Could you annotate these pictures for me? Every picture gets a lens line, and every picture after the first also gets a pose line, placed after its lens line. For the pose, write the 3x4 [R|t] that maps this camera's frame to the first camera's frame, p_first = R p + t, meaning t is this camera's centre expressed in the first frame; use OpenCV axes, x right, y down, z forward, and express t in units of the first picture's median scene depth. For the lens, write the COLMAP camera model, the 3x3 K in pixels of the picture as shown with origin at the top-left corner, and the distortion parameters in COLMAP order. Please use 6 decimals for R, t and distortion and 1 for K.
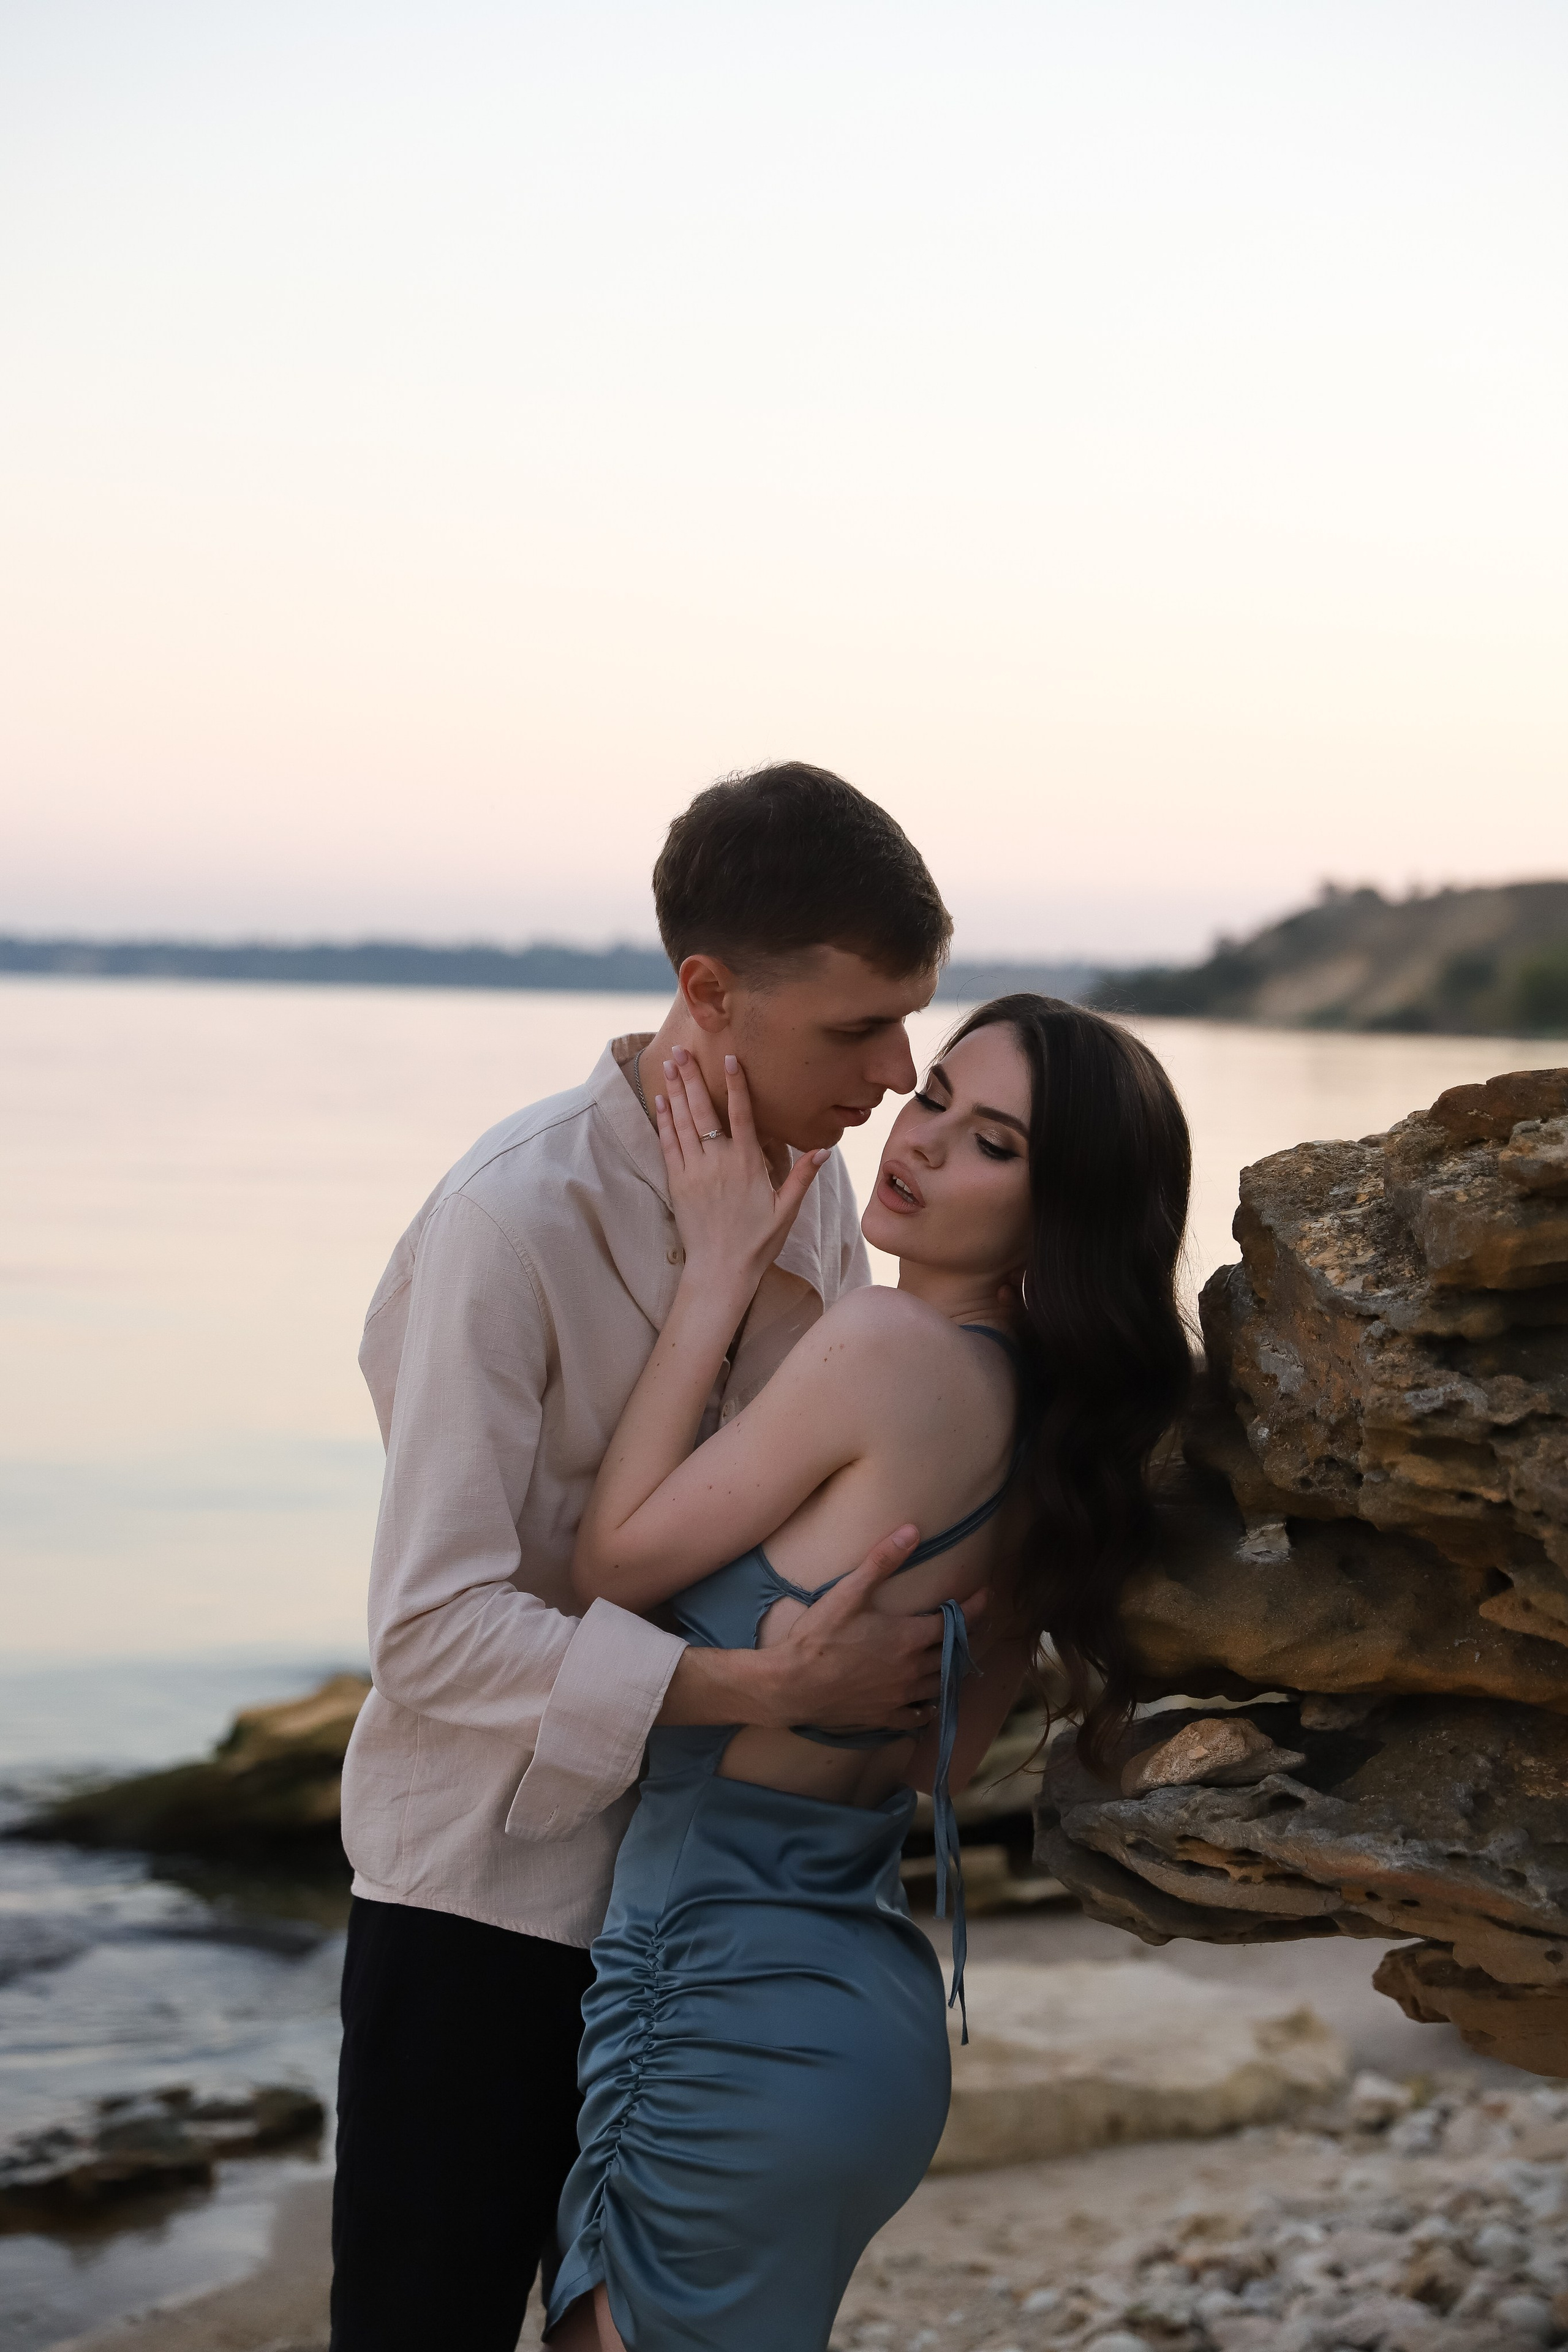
lens RADIAL K [[4639.4, 0, 805.1], [0, 4639.4, 1179.5], [0, 0, 1]] dist [0.277416, 0.000000]
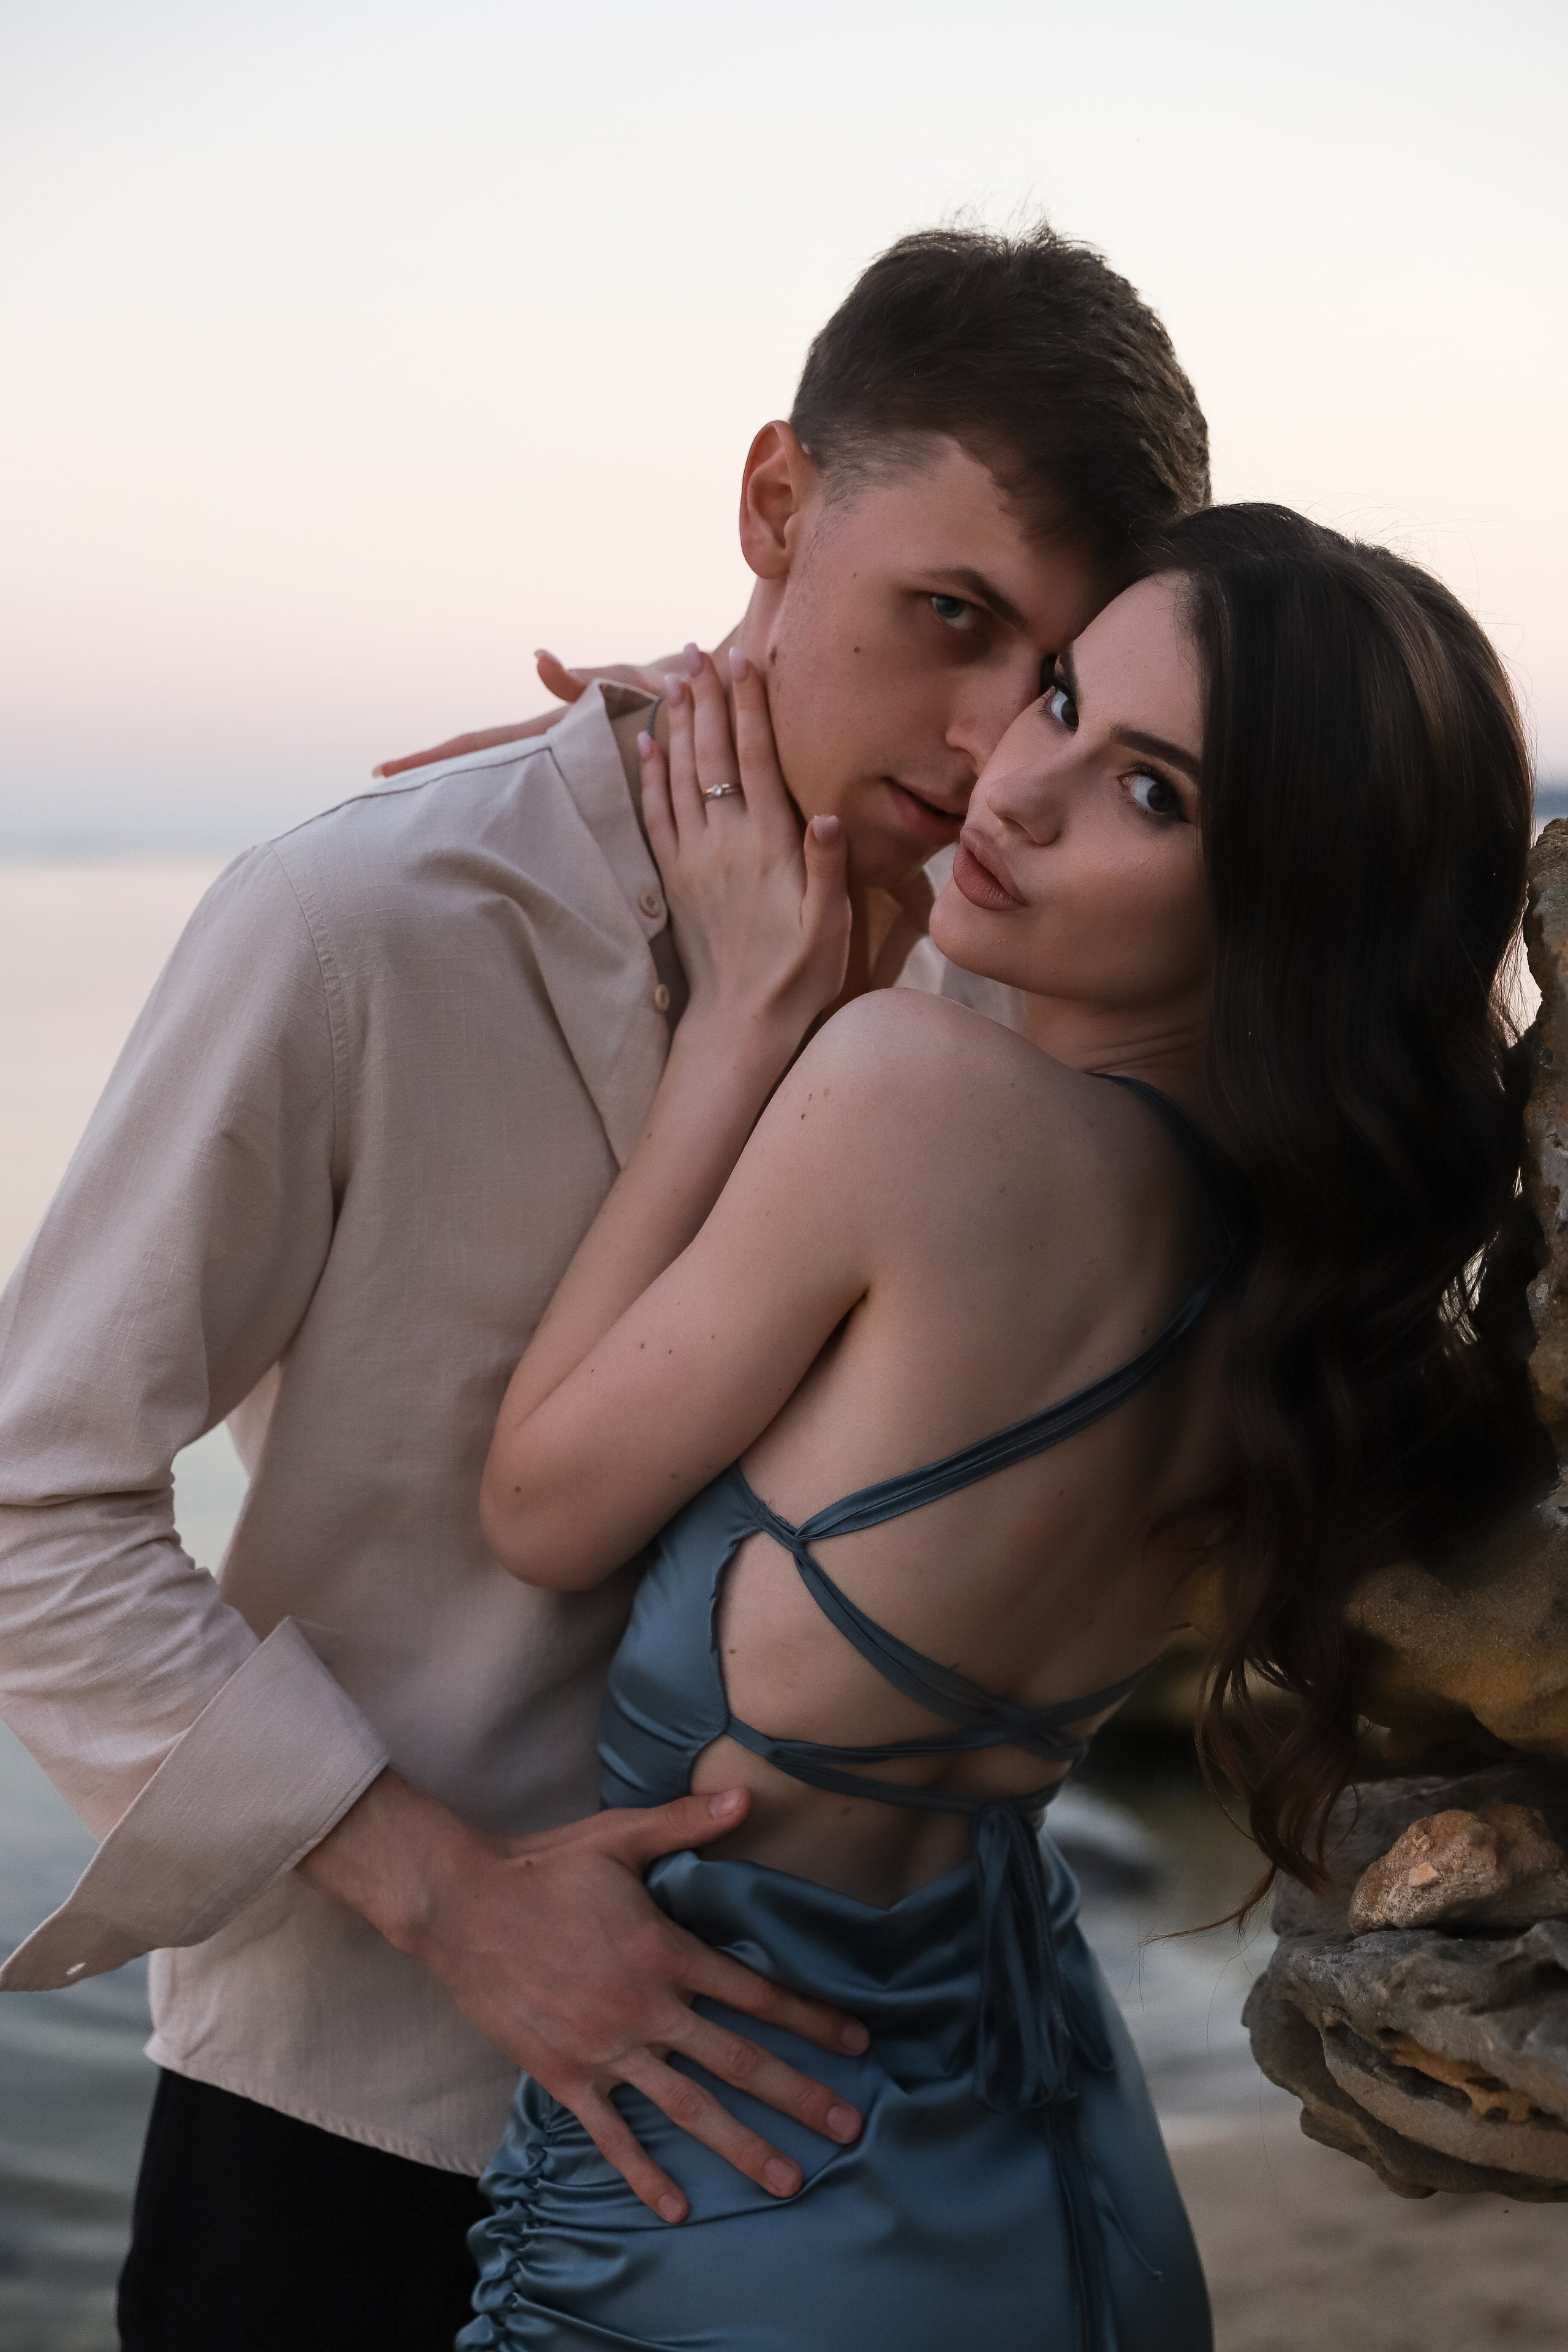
lens RADIAL K [[4639.4, 0, 789.1], [0, 4639.4, 1177.1], [0, 0, 1]] dist [0.277416, 0.000000]
pose [[0.960230, -0.023778, -0.278195, 0.168373], [0.035674, 0.998649, 0.037776, 0.016815], [0.276921, -0.046198, 0.959781, 0.450365]]
